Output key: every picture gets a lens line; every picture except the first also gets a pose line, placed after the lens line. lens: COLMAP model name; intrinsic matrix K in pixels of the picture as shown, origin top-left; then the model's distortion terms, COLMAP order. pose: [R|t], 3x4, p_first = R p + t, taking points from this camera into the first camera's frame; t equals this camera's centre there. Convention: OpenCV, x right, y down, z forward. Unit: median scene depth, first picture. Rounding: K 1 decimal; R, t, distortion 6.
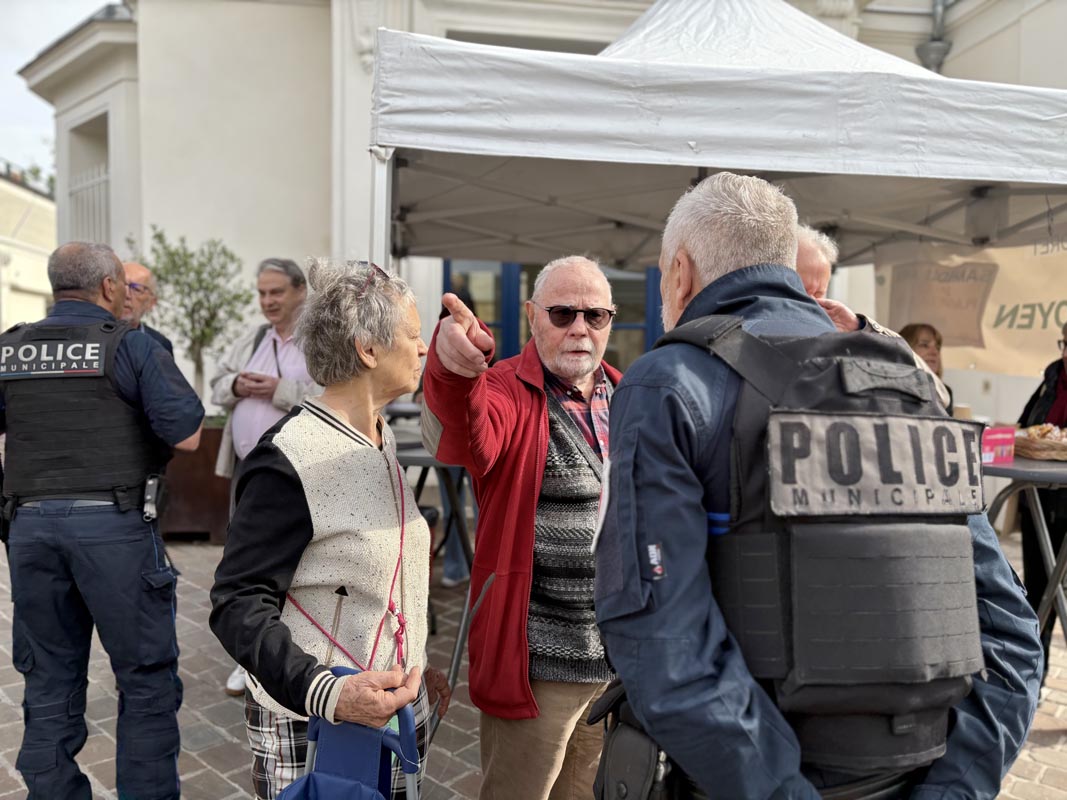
lens RADIAL K [[802.9, 0, 533.5], [0, 802.9, 400.9], [0, 0, 1]] dist [0.035540, -0.011464]
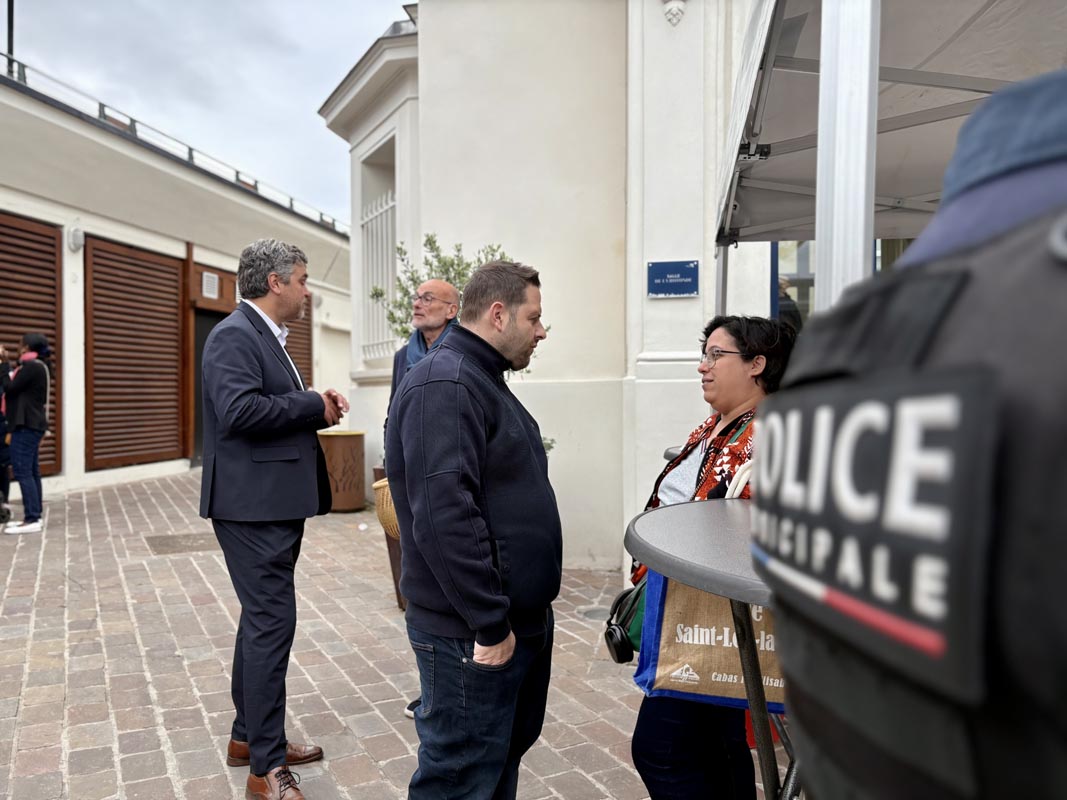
lens RADIAL K [[802.9, 0, 531.3], [0, 802.9, 405.9], [0, 0, 1]] dist [0.035540, -0.011464]
pose [[0.943380, -0.013158, -0.331453, -0.058675], [0.003207, 0.999528, -0.030553, -0.006263], [0.331698, 0.027760, 0.942977, 0.162842]]
